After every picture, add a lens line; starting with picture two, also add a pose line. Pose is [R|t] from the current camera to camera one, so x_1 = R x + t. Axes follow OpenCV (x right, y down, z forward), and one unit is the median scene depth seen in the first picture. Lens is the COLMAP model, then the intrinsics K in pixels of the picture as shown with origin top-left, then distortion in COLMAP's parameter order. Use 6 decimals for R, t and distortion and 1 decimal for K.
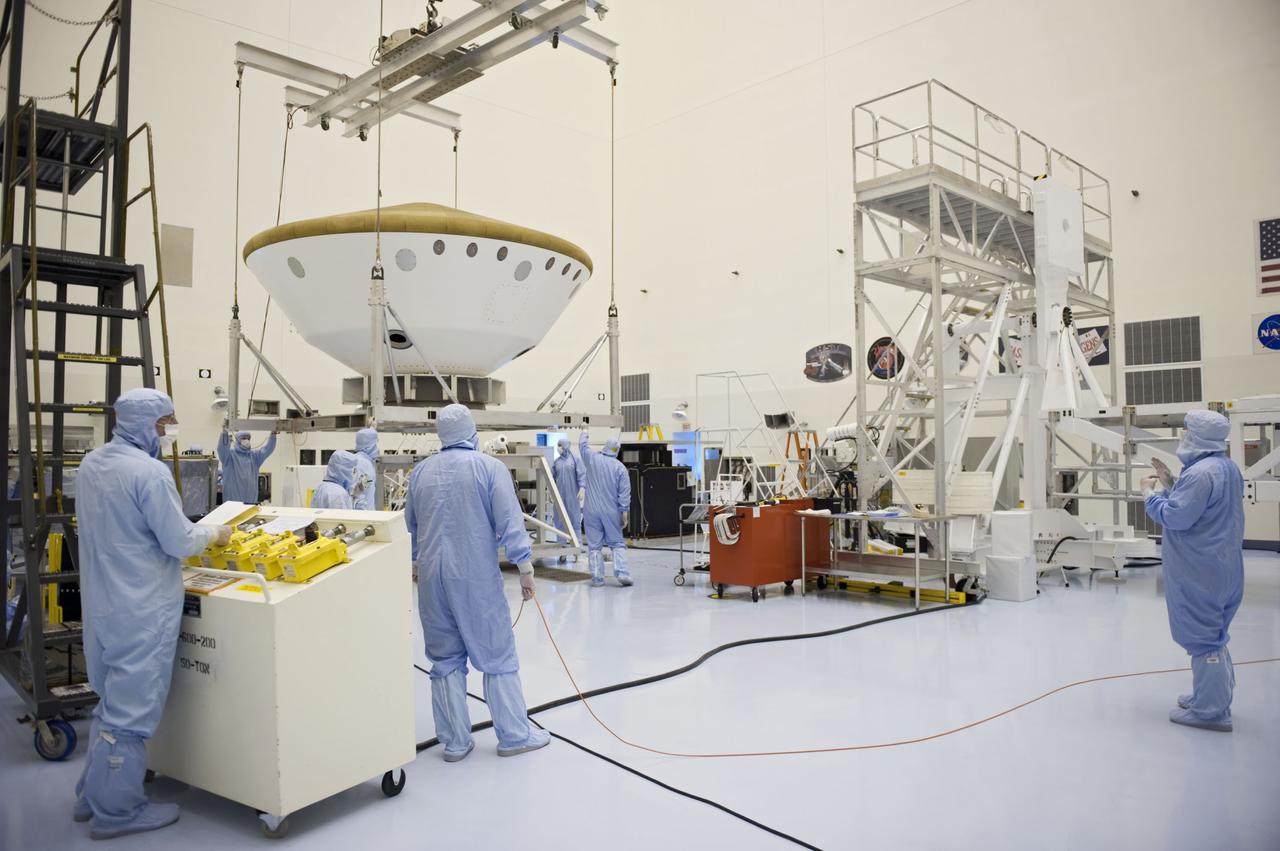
lens RADIAL K [[983.1, 0, 641.5], [0, 983.1, 421.6], [0, 0, 1]] dist [-0.089496, -0.002214]
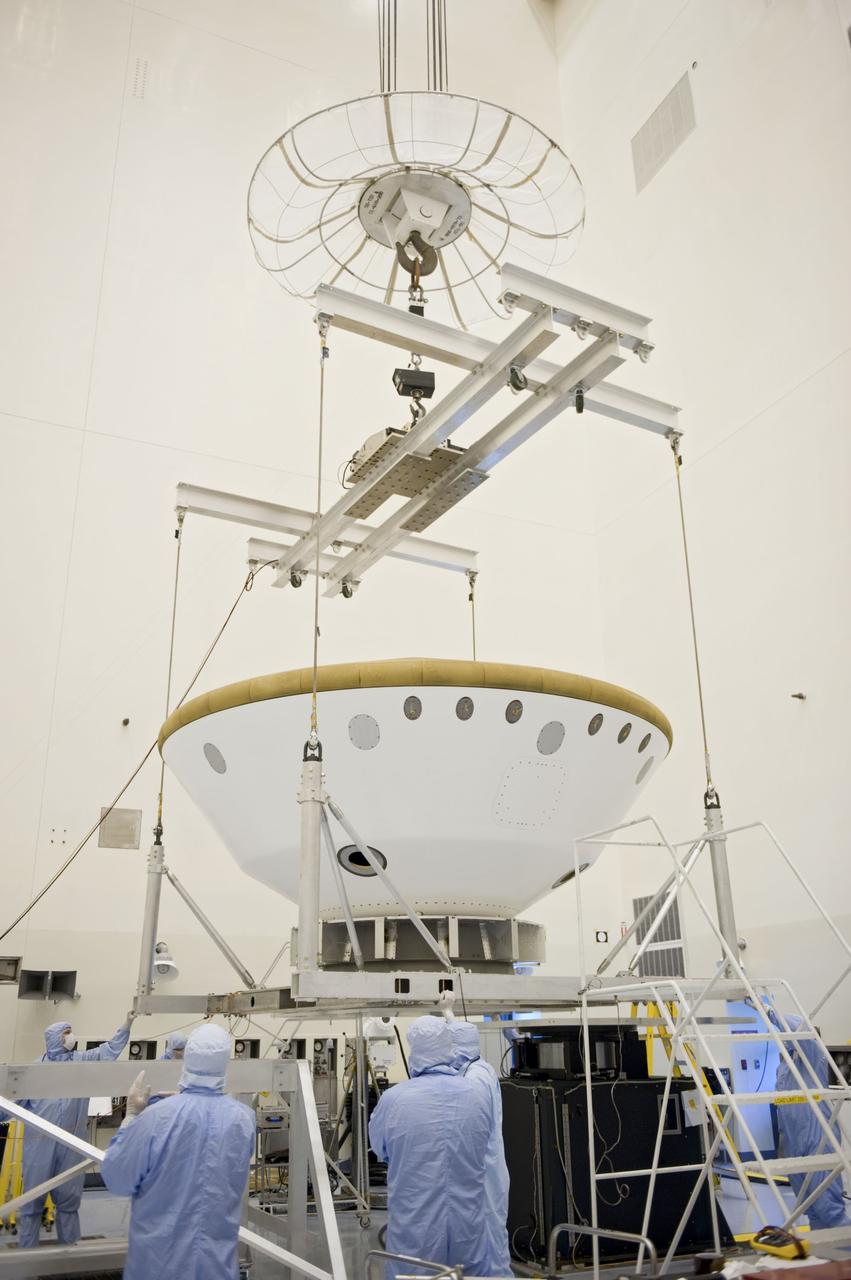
lens RADIAL K [[1108.1, 0, 402.8], [0, 1108.1, 612.5], [0, 0, 1]] dist [-0.020585, 0.018028]
pose [[0.945604, -0.119005, -0.302771, 0.010972], [0.015568, 0.946176, -0.323277, -0.003780], [0.324946, 0.300978, 0.896561, 0.294708]]
